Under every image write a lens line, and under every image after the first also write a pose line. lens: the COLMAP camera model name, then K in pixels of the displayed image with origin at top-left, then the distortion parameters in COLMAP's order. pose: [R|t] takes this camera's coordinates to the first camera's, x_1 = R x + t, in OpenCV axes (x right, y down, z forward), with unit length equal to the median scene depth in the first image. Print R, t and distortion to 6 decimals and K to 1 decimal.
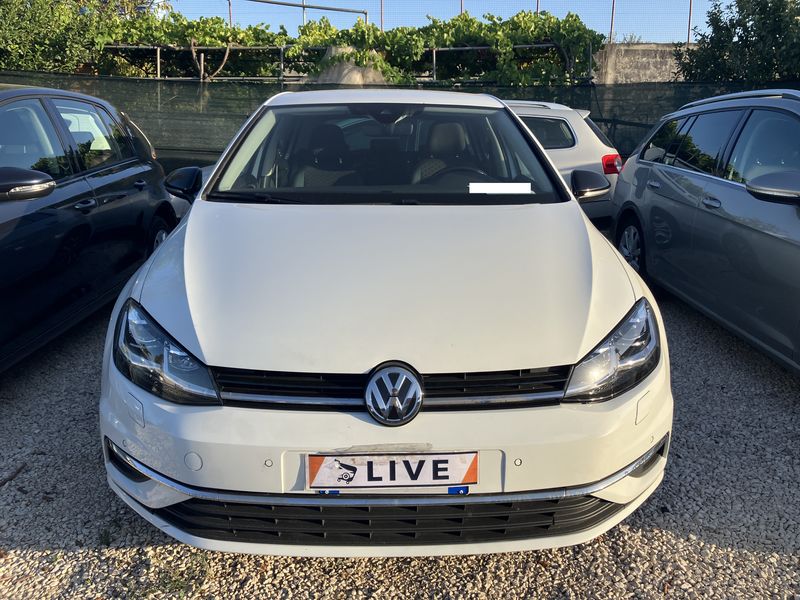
lens RADIAL K [[657.6, 0, 402.8], [0, 657.6, 297.1], [0, 0, 1]] dist [0.062271, -0.081841]
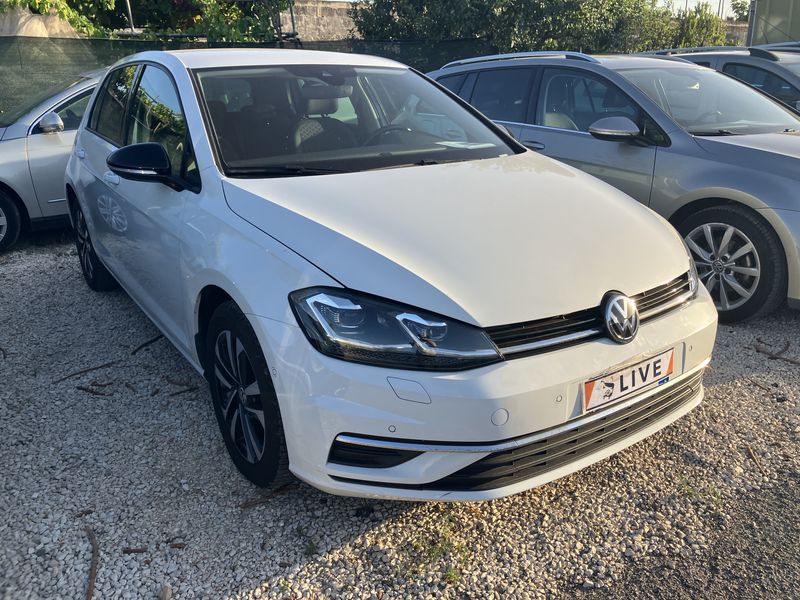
lens RADIAL K [[657.6, 0, 402.8], [0, 657.6, 297.1], [0, 0, 1]] dist [0.062271, -0.081841]
pose [[0.838940, -0.187285, 0.510983, -0.936249], [0.154372, 0.982249, 0.106563, -0.076203], [-0.521870, -0.010519, 0.852960, 0.180675]]
